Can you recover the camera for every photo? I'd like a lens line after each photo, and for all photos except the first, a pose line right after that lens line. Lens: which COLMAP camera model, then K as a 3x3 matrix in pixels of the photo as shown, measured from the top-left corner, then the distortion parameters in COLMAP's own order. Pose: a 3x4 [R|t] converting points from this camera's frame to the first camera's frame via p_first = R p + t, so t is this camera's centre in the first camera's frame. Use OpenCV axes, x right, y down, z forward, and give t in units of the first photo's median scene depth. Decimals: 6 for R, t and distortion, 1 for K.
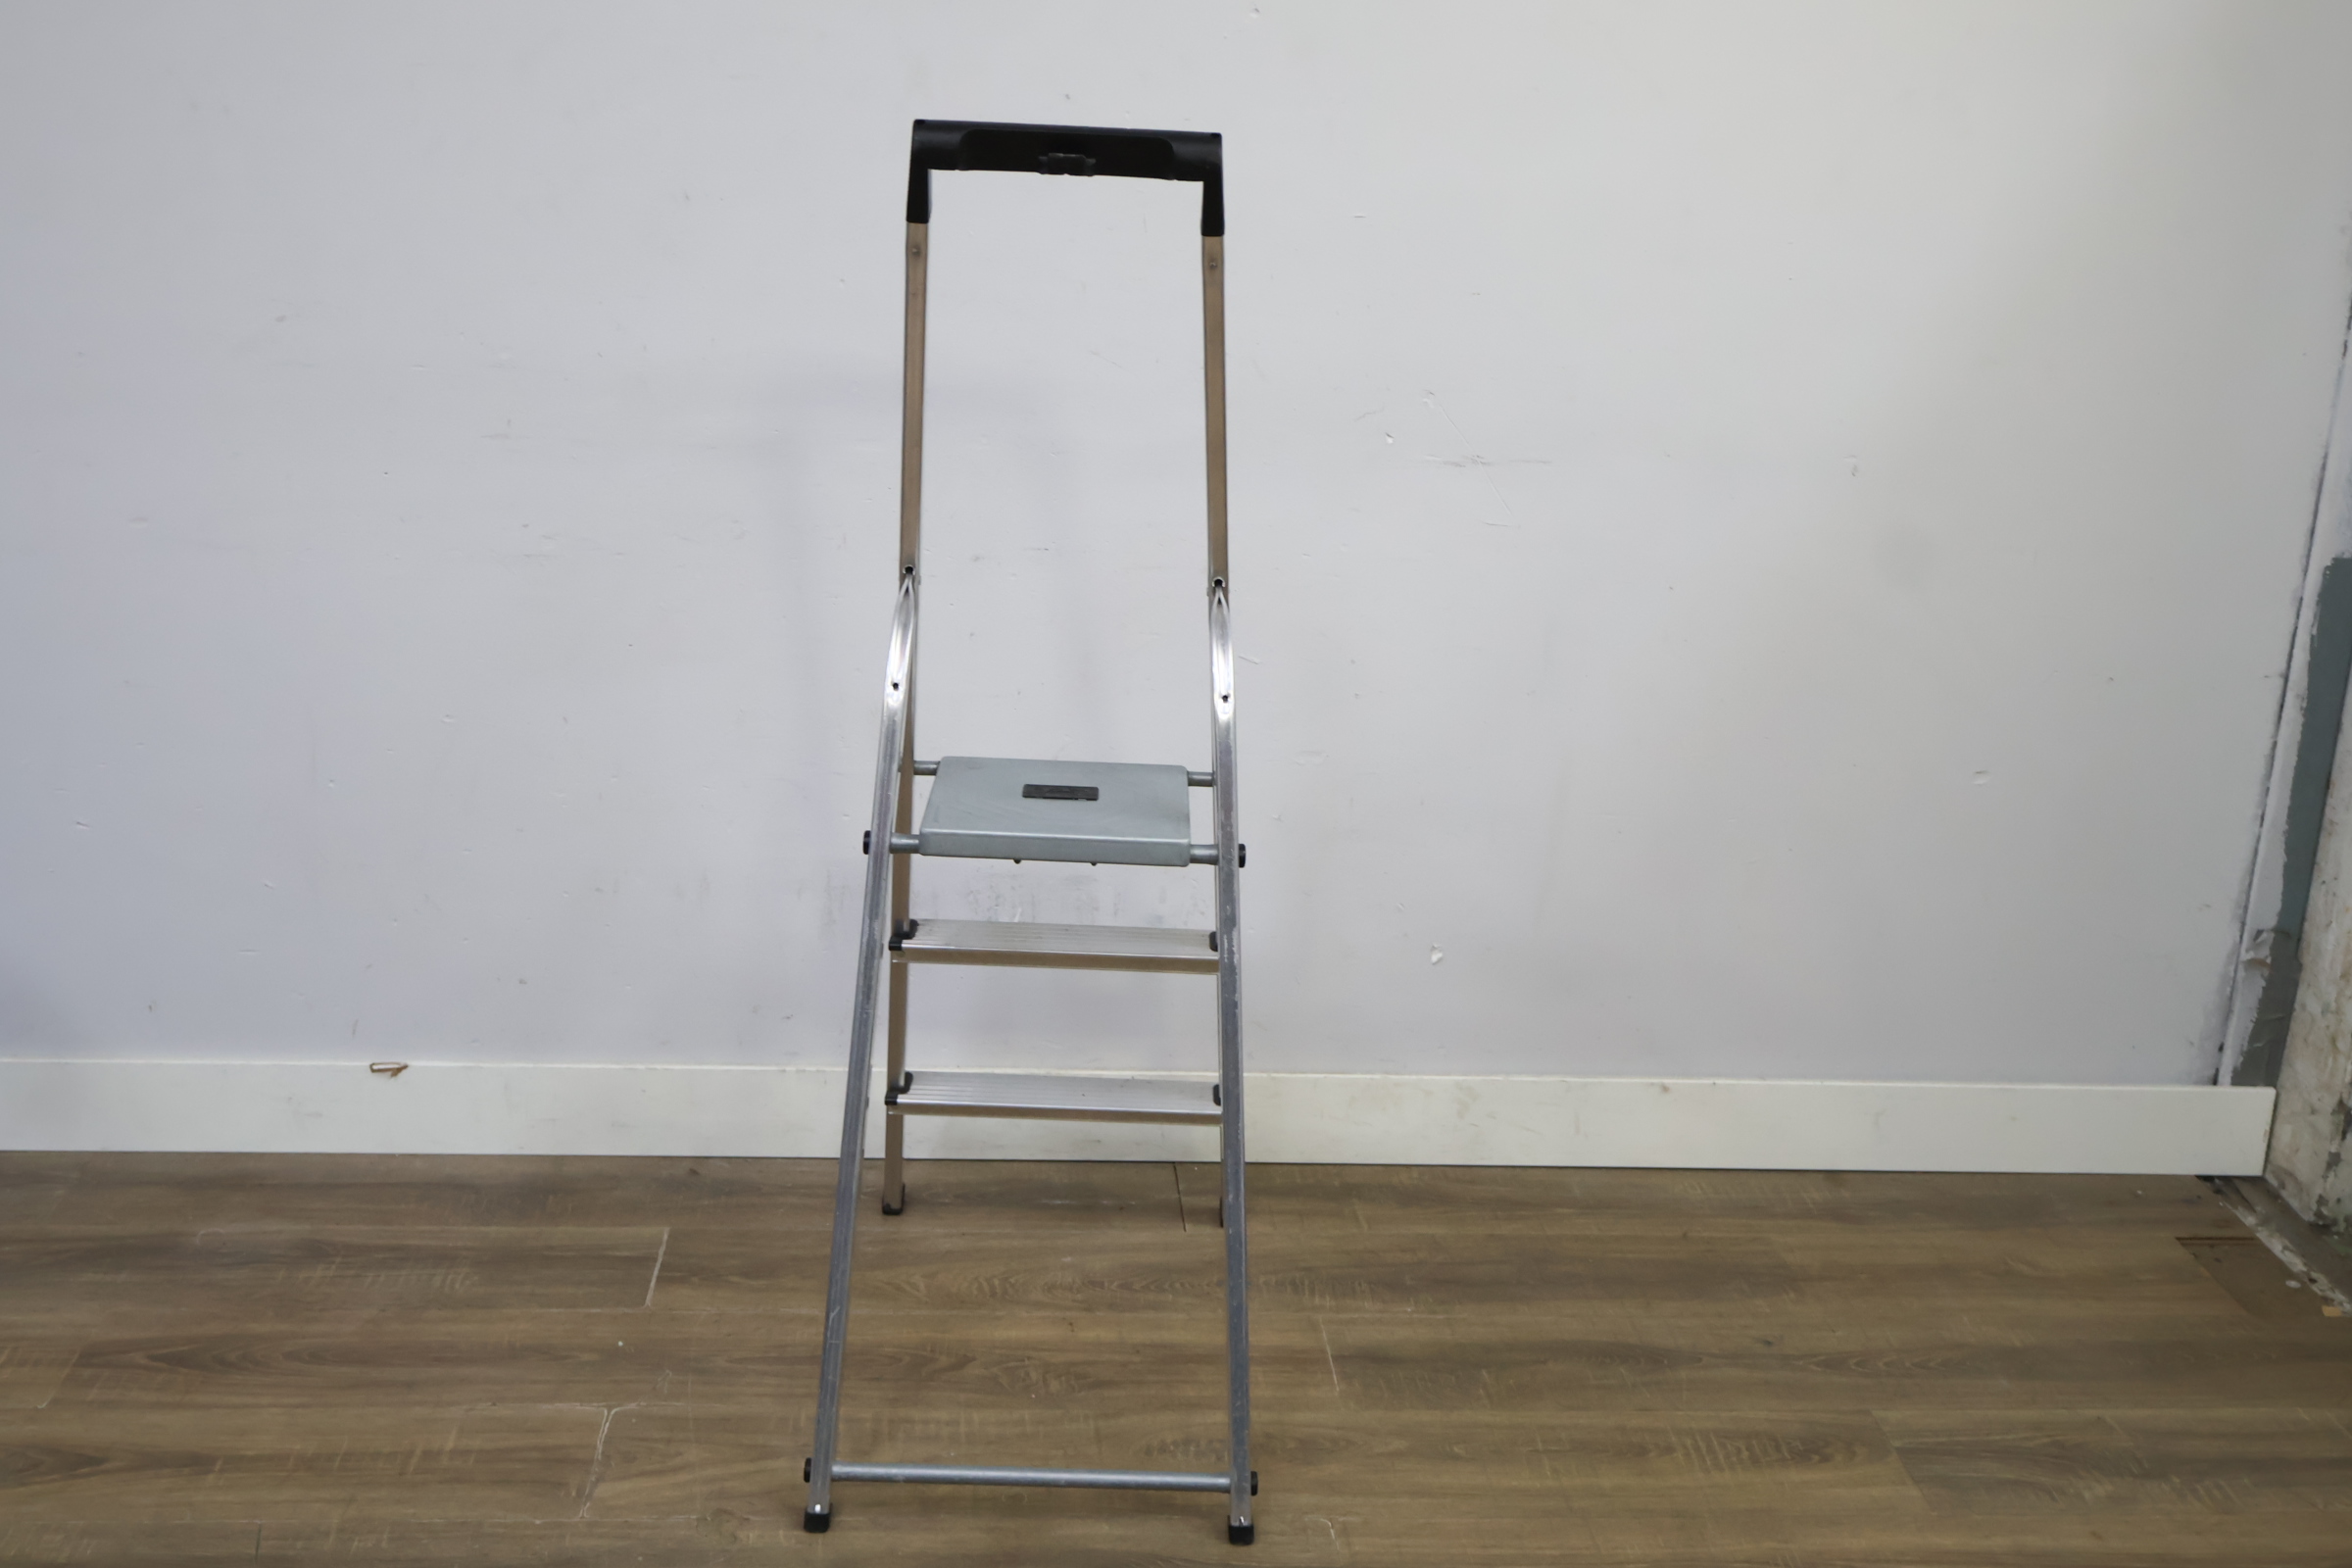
lens RADIAL K [[2547.1, 0, 1174.7], [0, 2547.1, 784.5], [0, 0, 1]] dist [0.001863, 0.000000]
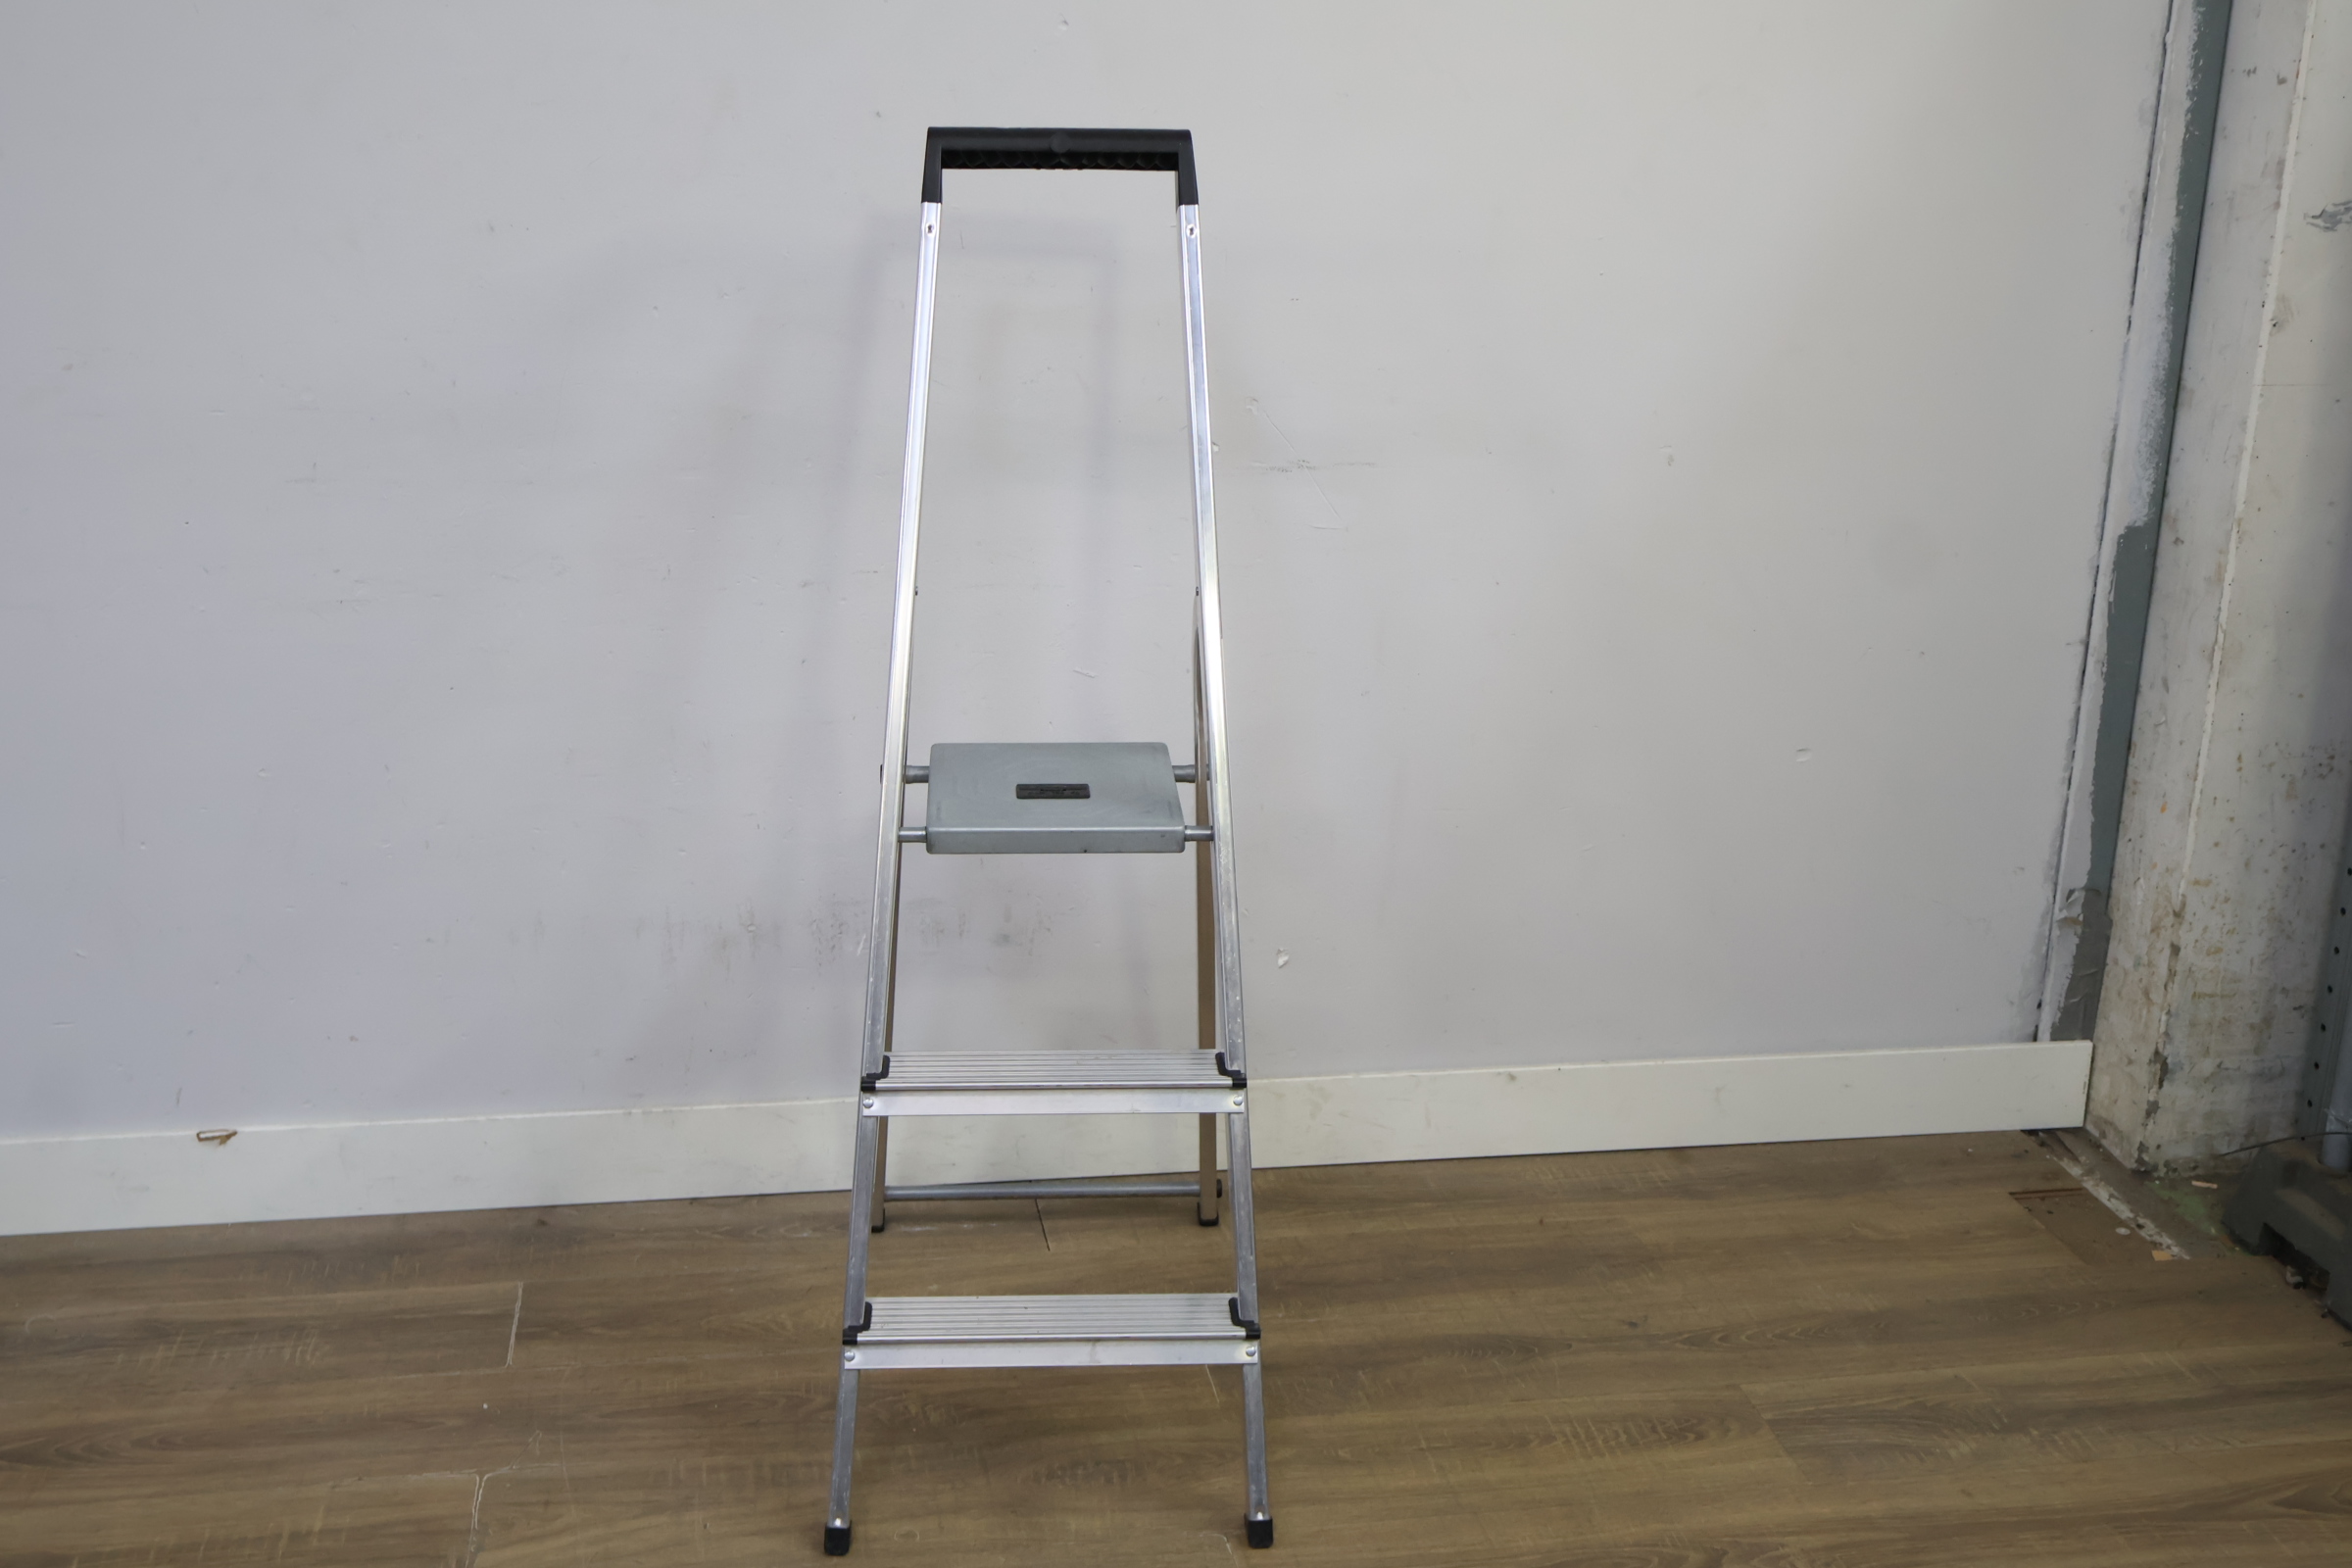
lens RADIAL K [[2547.1, 0, 1162.8], [0, 2547.1, 786.0], [0, 0, 1]] dist [0.001863, 0.000000]
pose [[0.995029, -0.049891, 0.086187, -0.029733], [0.049490, 0.998752, 0.006783, -0.010937], [-0.086418, -0.002484, 0.996256, 0.005364]]
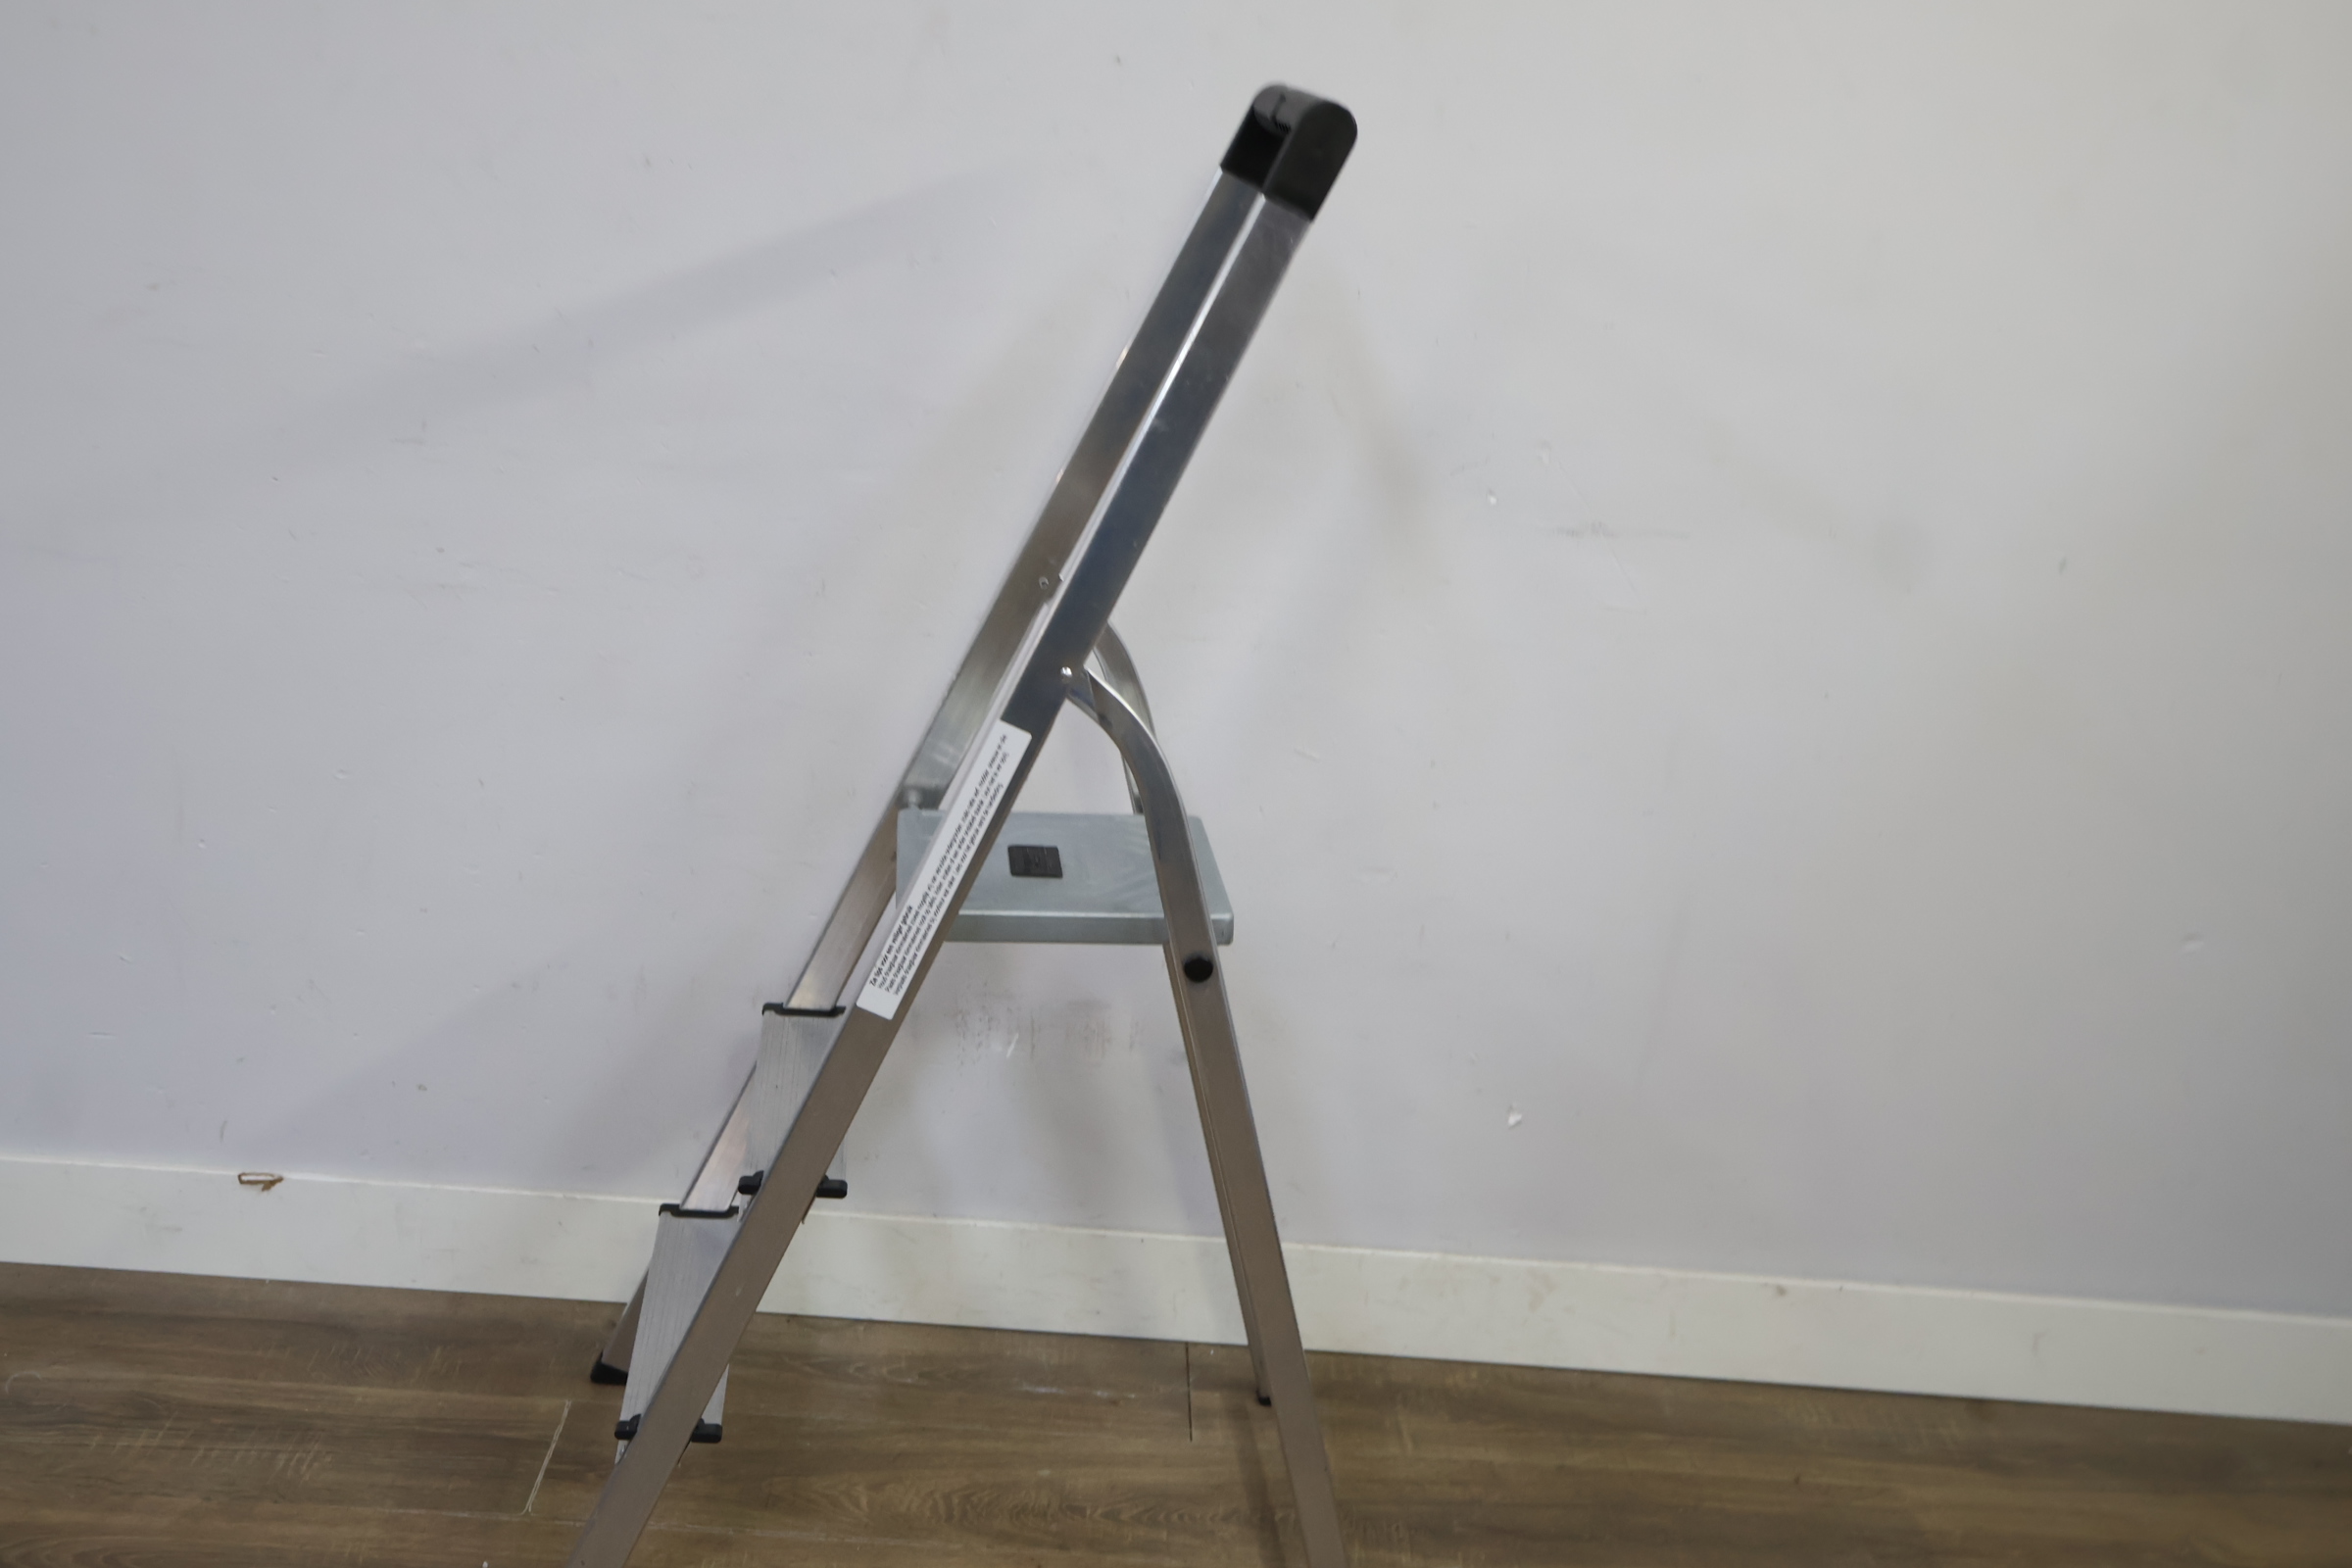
lens RADIAL K [[2547.1, 0, 1174.4], [0, 2547.1, 793.1], [0, 0, 1]] dist [0.001863, 0.000000]
pose [[0.997825, 0.055553, -0.035493, 0.017164], [-0.055095, 0.998386, 0.013758, -0.048000], [0.036200, -0.011772, 0.999275, 0.182851]]
